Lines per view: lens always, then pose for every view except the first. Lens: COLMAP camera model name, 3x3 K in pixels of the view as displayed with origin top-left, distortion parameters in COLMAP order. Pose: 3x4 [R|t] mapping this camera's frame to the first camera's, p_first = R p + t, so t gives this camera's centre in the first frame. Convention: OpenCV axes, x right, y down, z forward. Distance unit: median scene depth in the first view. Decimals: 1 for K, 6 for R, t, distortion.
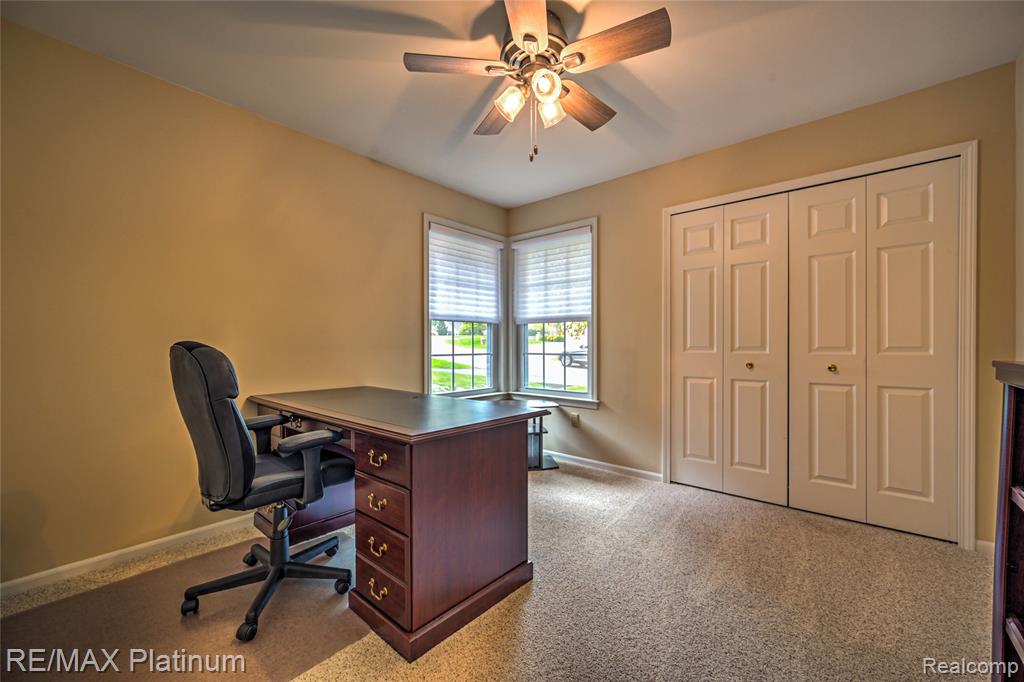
lens RADIAL K [[405.6, 0, 514.9], [0, 405.6, 344.9], [0, 0, 1]] dist [-0.000801, -0.000033]
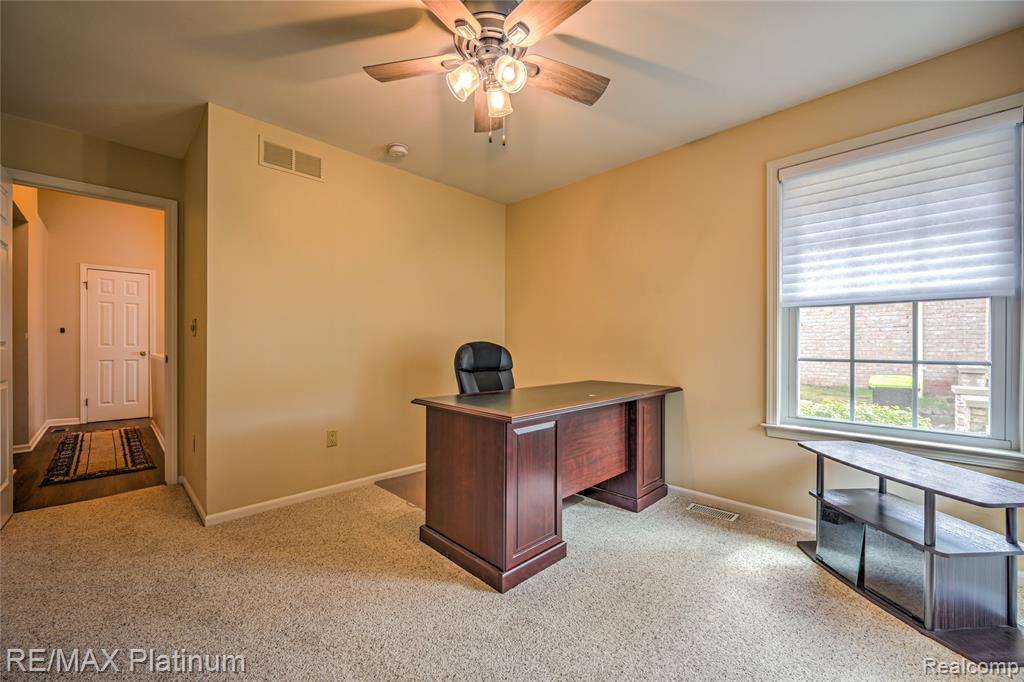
lens RADIAL K [[405.6, 0, 514.9], [0, 405.6, 344.9], [0, 0, 1]] dist [-0.000801, -0.000033]
pose [[-0.070126, -0.003347, -0.997533, 0.483433], [-0.006471, 0.999975, -0.002900, 0.005999], [0.997517, 0.006252, -0.070146, 0.545510]]
